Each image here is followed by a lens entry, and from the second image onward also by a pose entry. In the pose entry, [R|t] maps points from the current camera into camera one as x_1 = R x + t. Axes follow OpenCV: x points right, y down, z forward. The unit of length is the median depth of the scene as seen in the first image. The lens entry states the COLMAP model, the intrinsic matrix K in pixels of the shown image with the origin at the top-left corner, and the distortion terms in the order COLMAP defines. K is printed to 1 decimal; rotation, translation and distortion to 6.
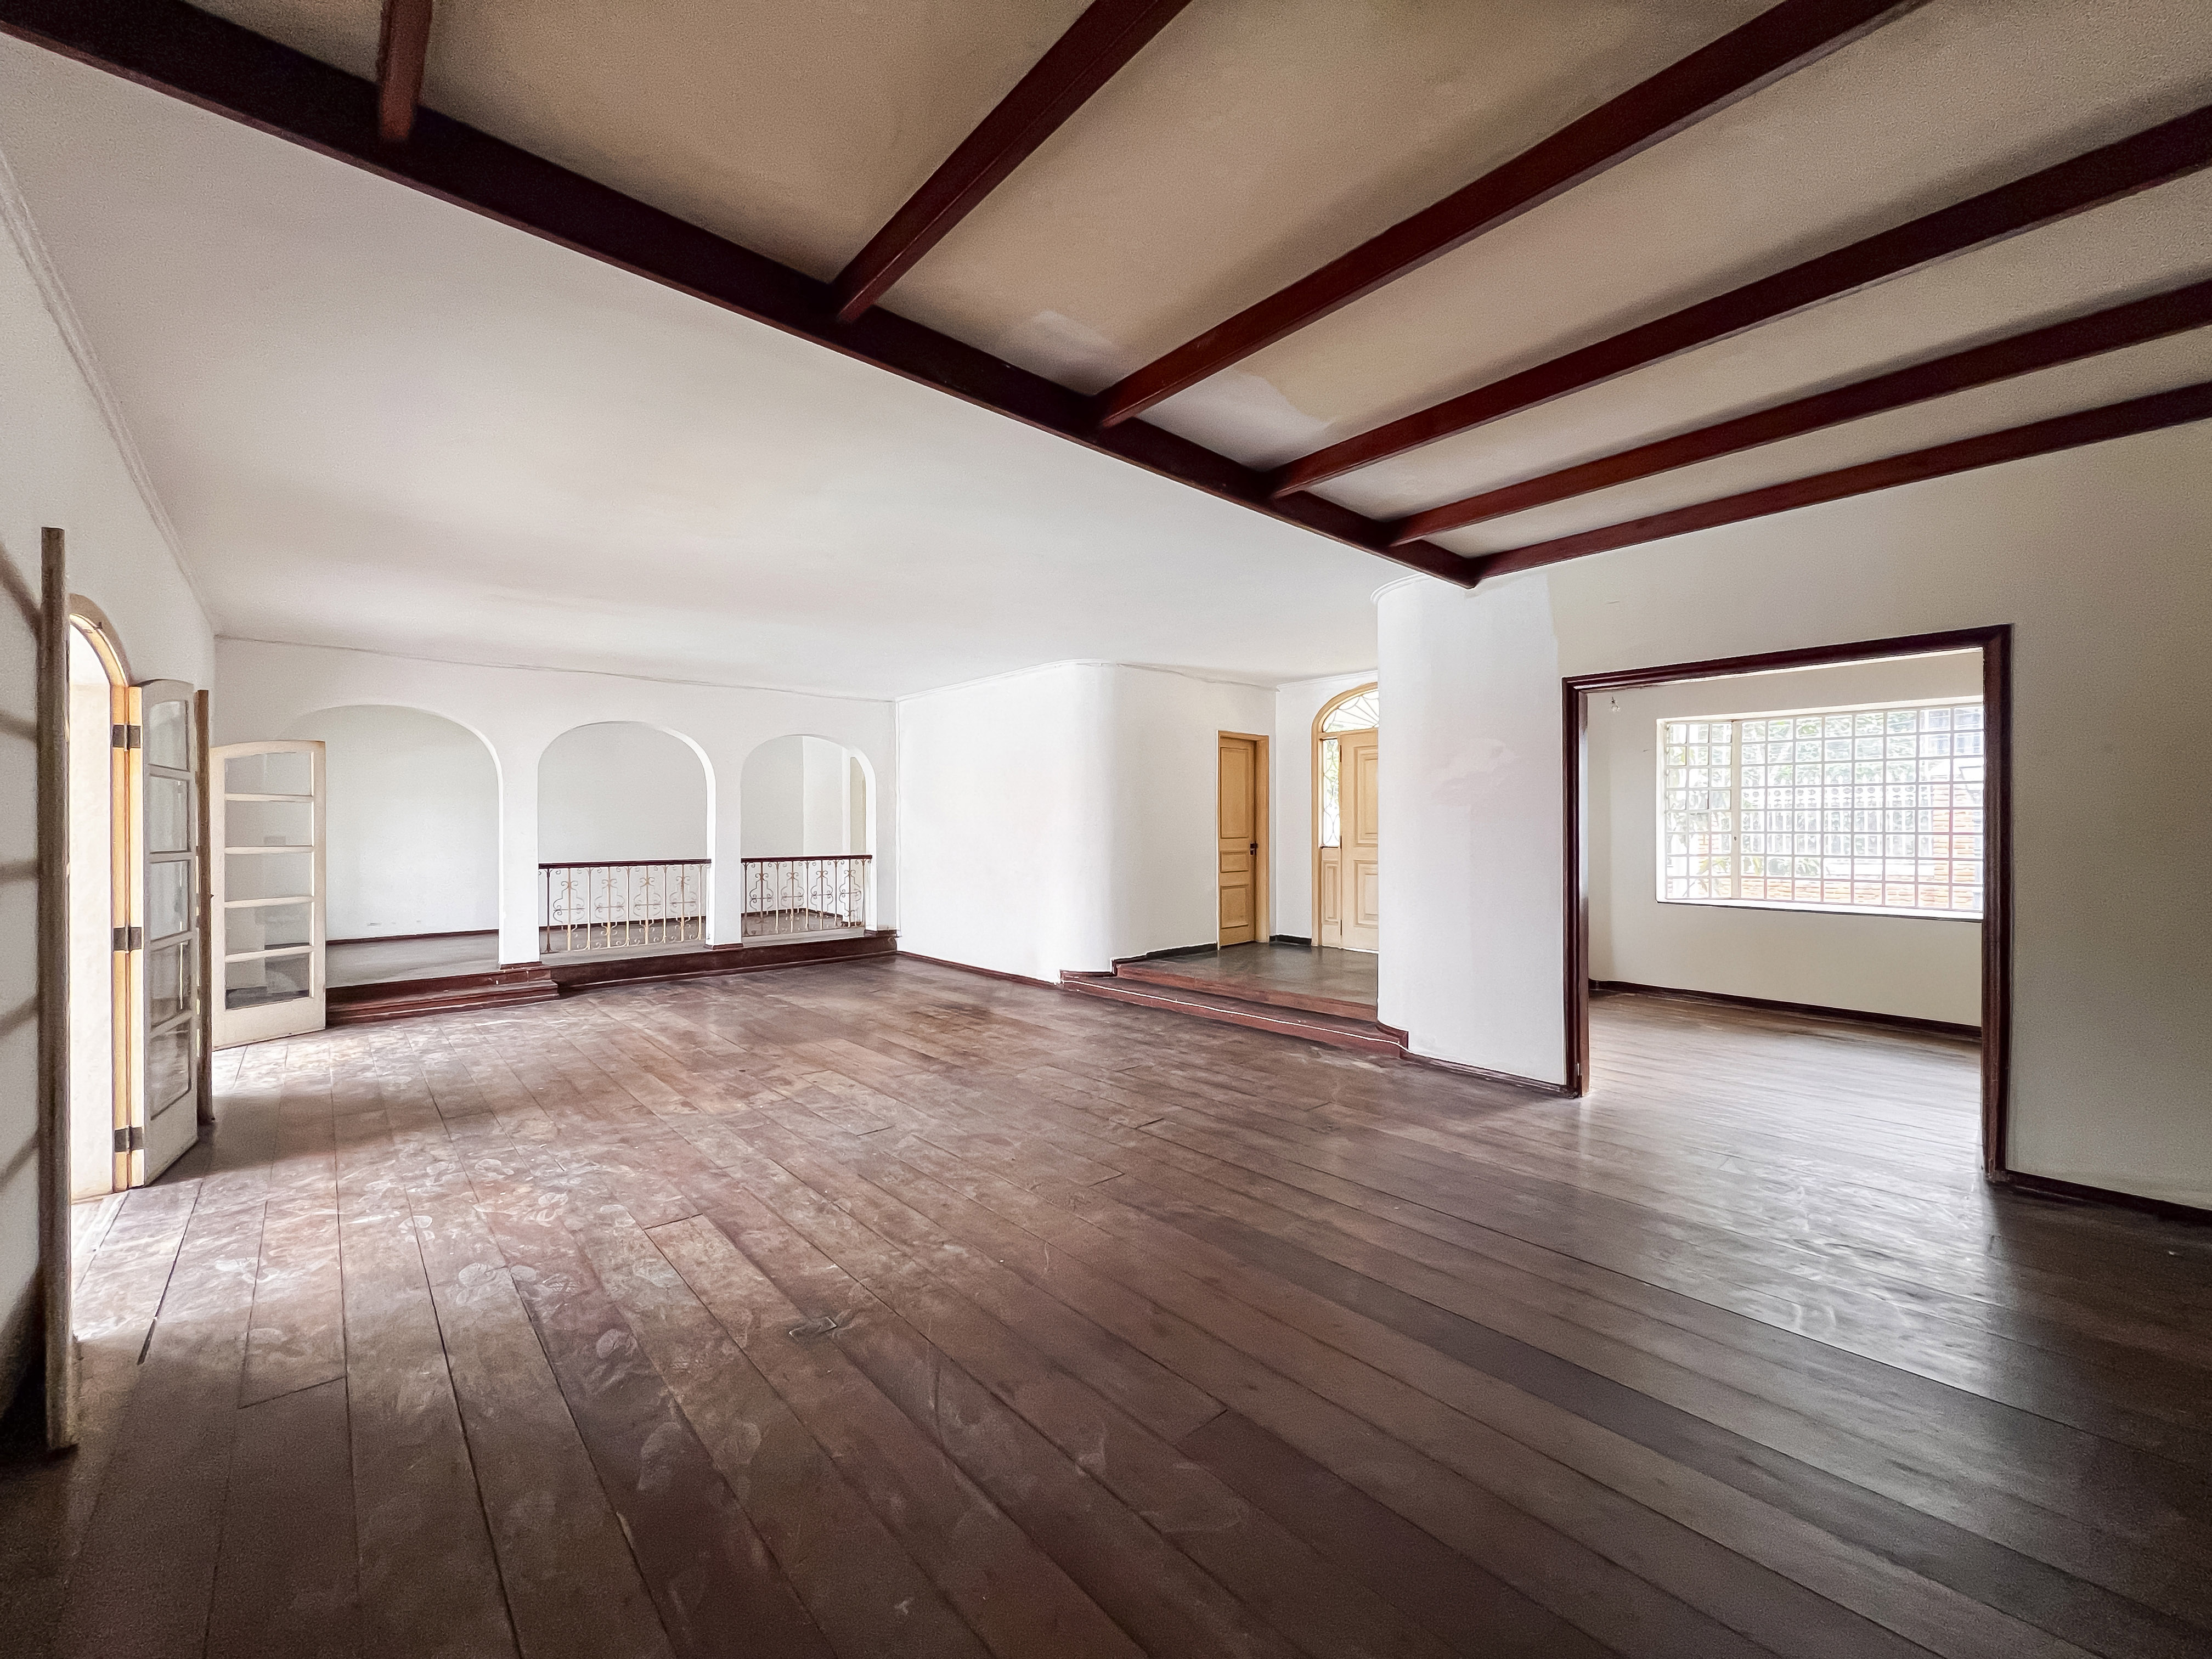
lens RADIAL K [[893.0, 0, 1106.7], [0, 893.0, 834.2], [0, 0, 1]] dist [-0.001800, -0.000083]
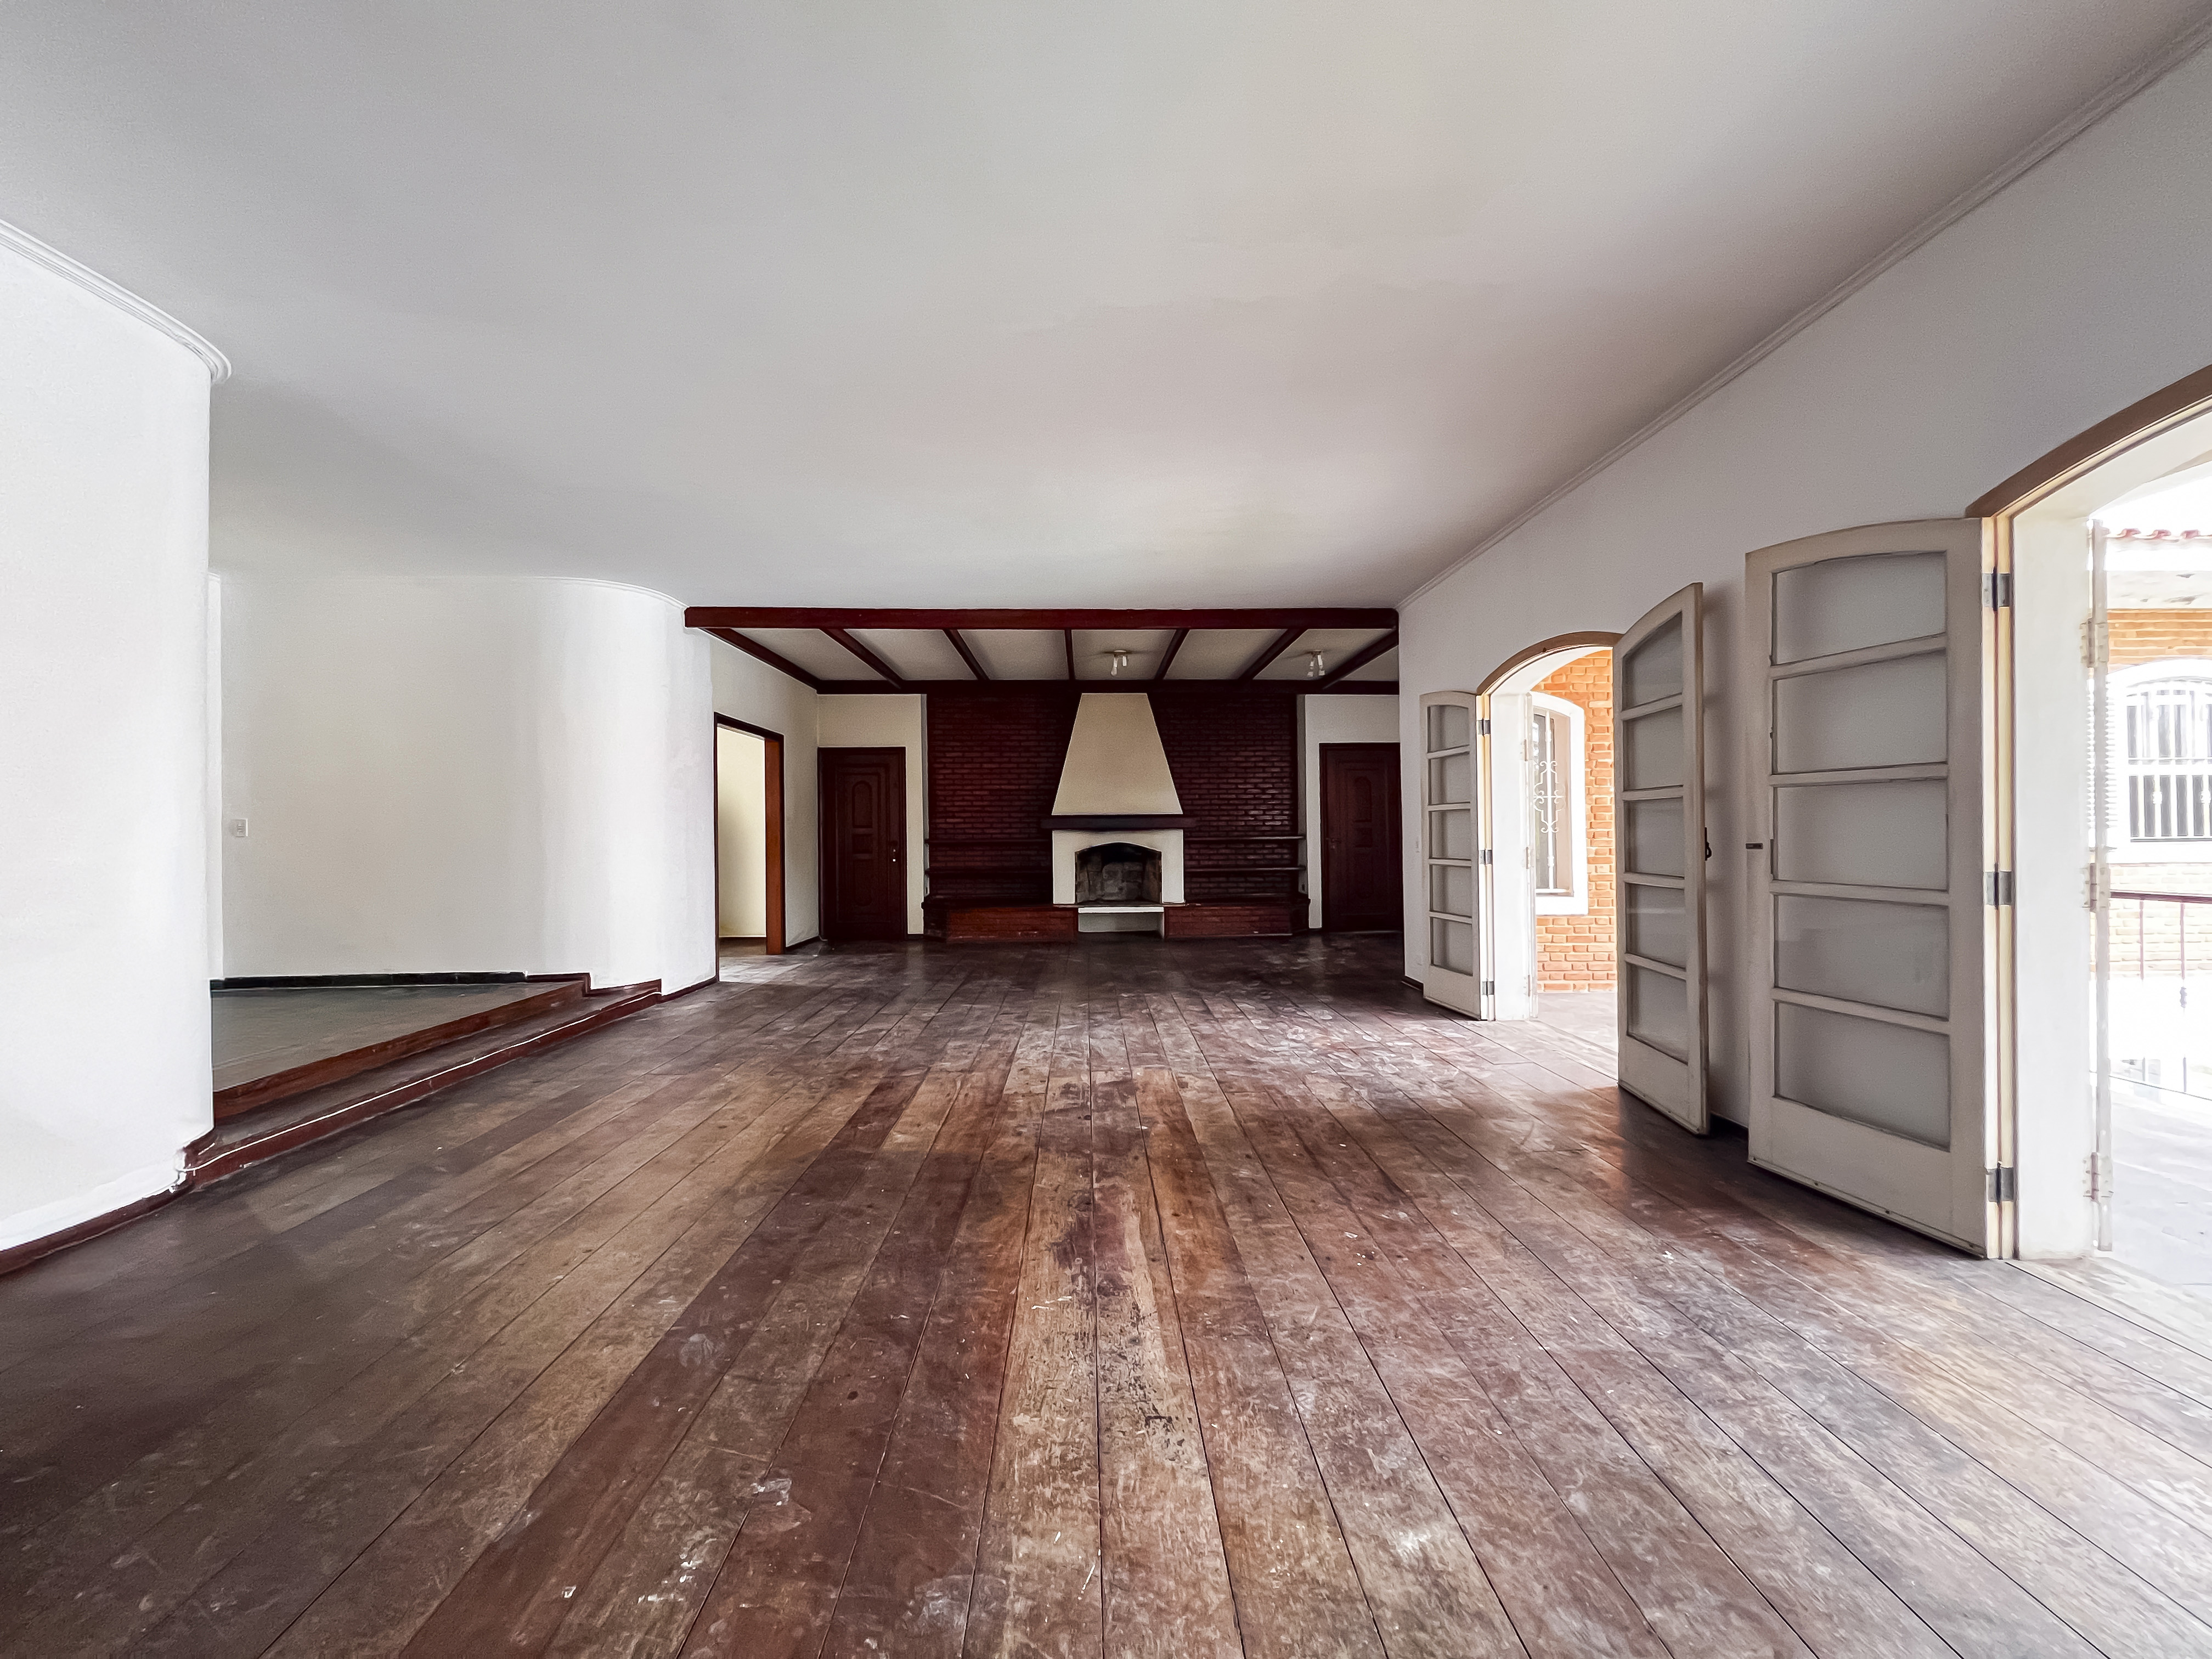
lens RADIAL K [[893.0, 0, 1110.9], [0, 893.0, 827.4], [0, 0, 1]] dist [-0.001800, -0.000083]
pose [[-0.768015, 0.017642, 0.640189, -0.979929], [0.018705, 0.999812, -0.005111, 0.045141], [-0.640159, 0.008049, -0.768201, 1.706829]]
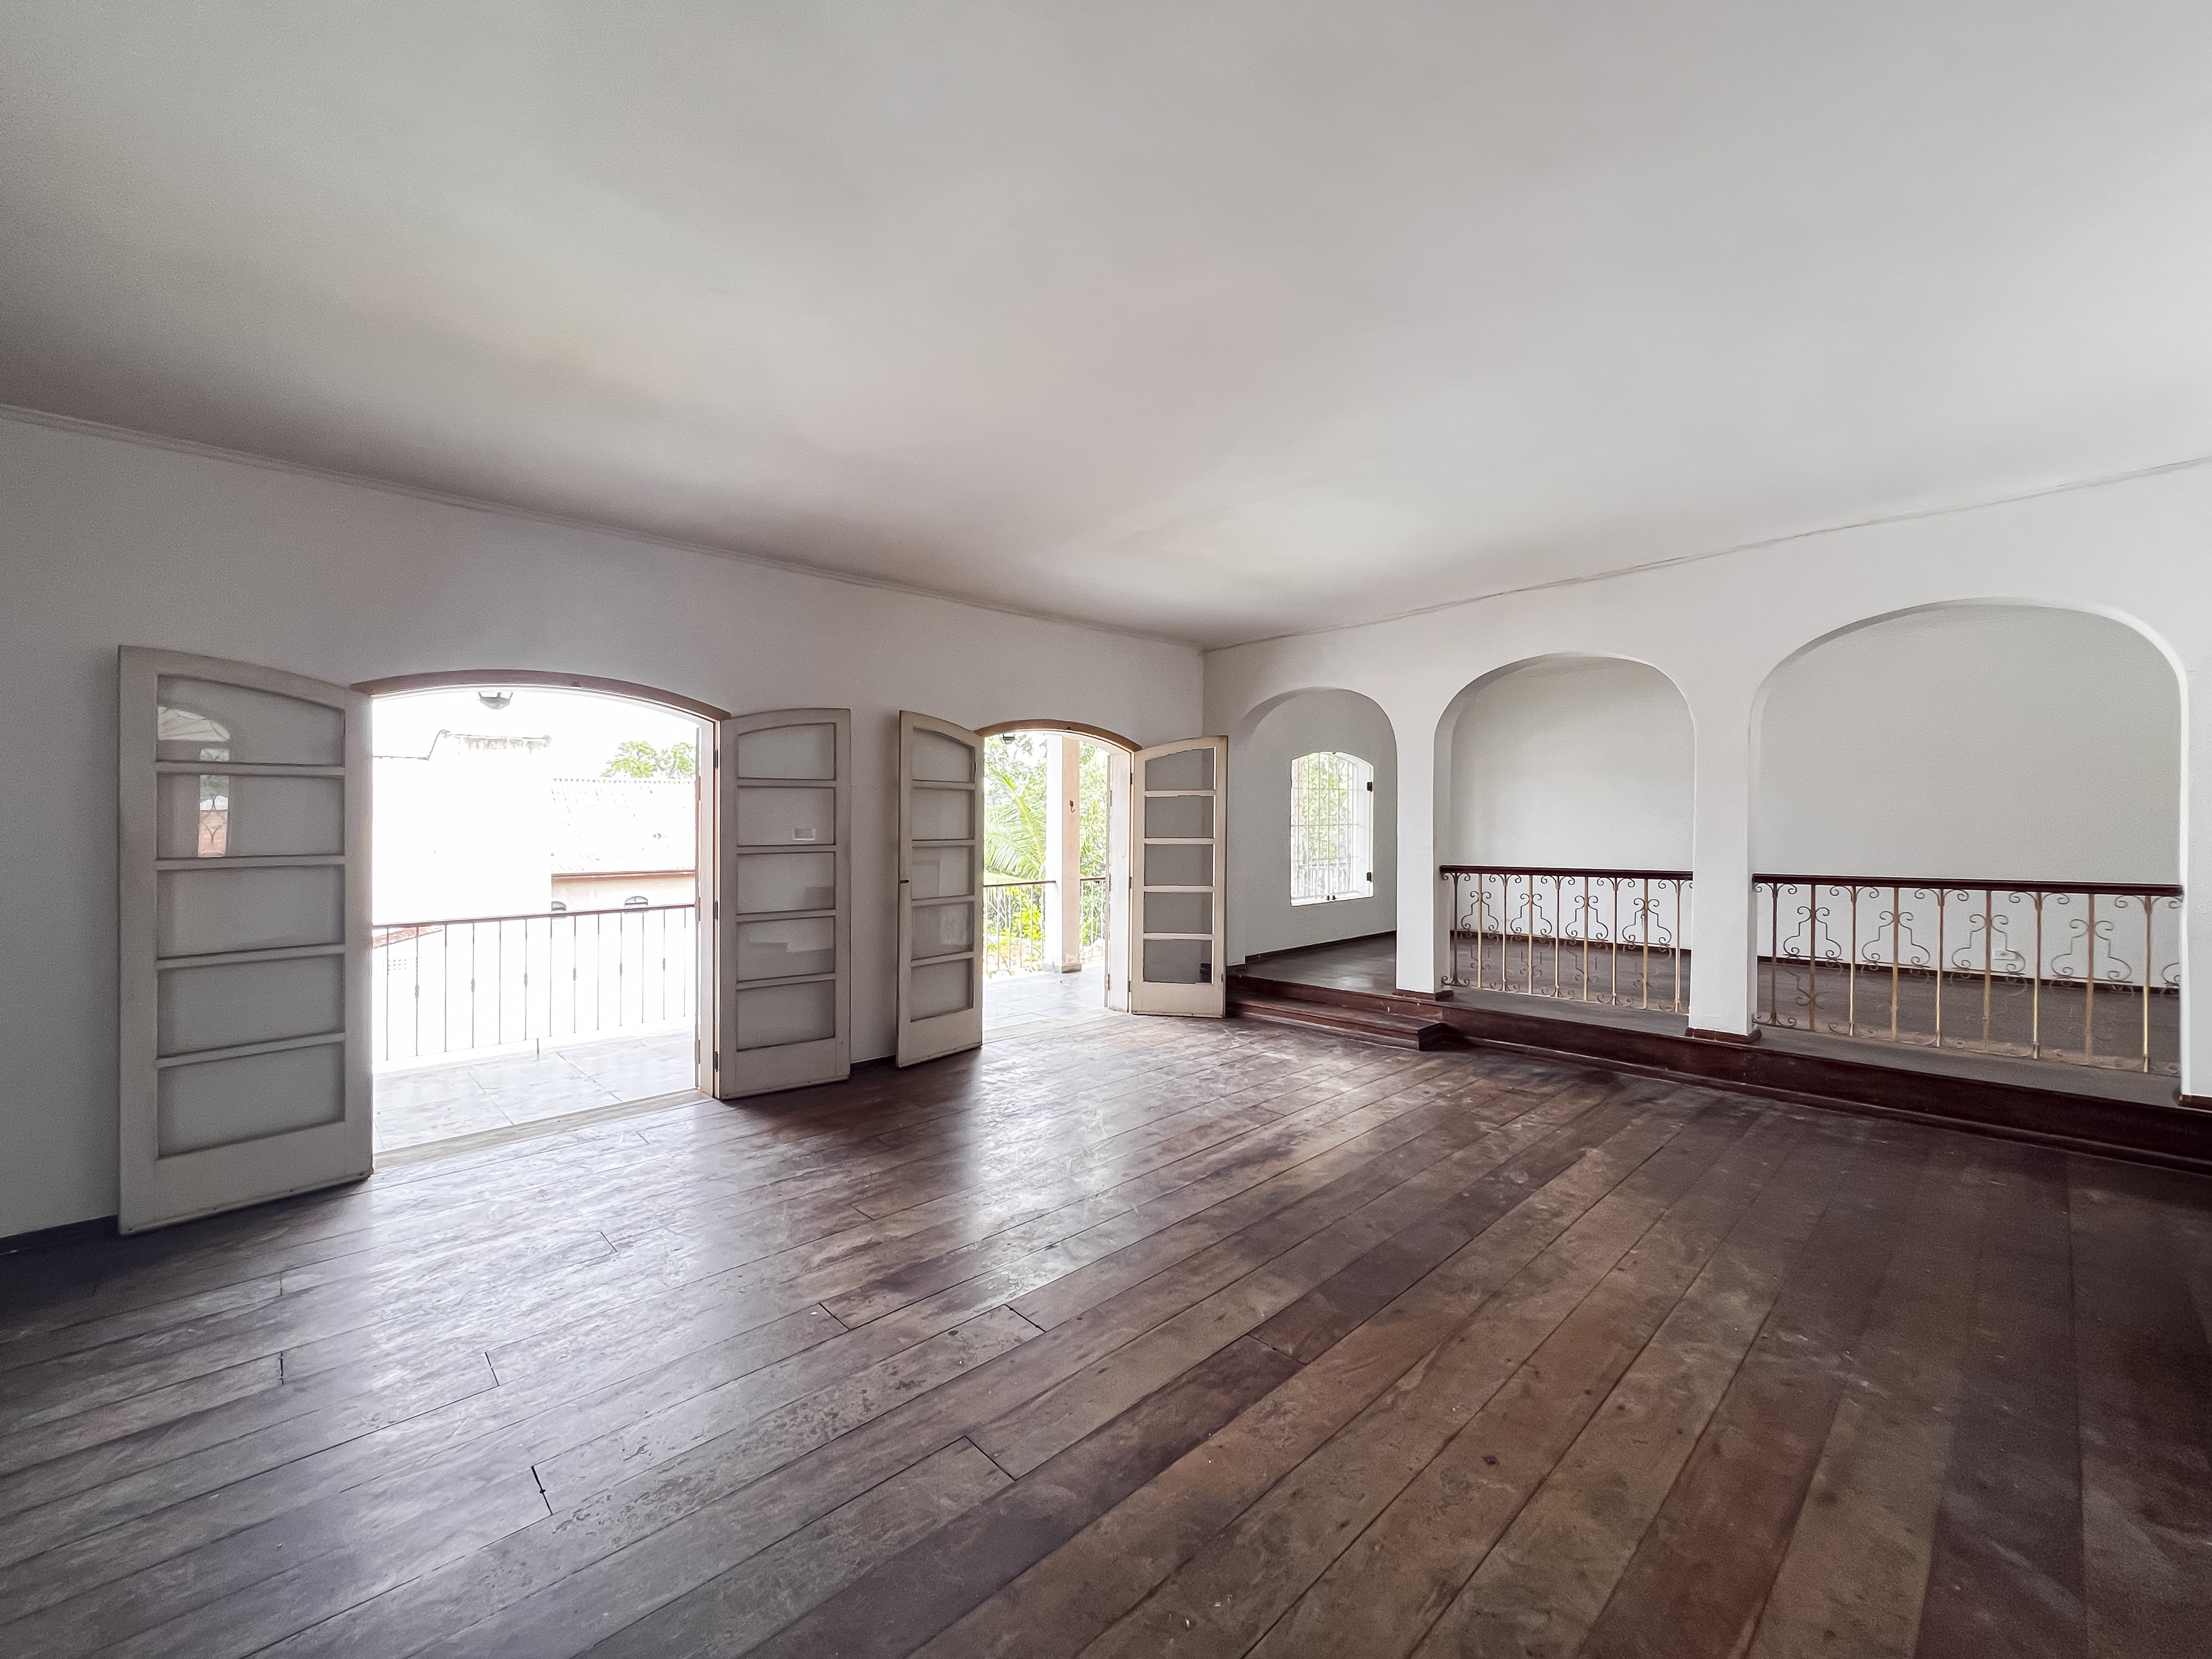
lens RADIAL K [[893.0, 0, 1112.3], [0, 893.0, 829.6], [0, 0, 1]] dist [-0.001800, -0.000083]
pose [[0.034939, 0.012721, -0.999308, 0.184405], [0.002909, 0.999913, 0.012831, -0.012911], [0.999385, -0.003355, 0.034899, 1.140391]]
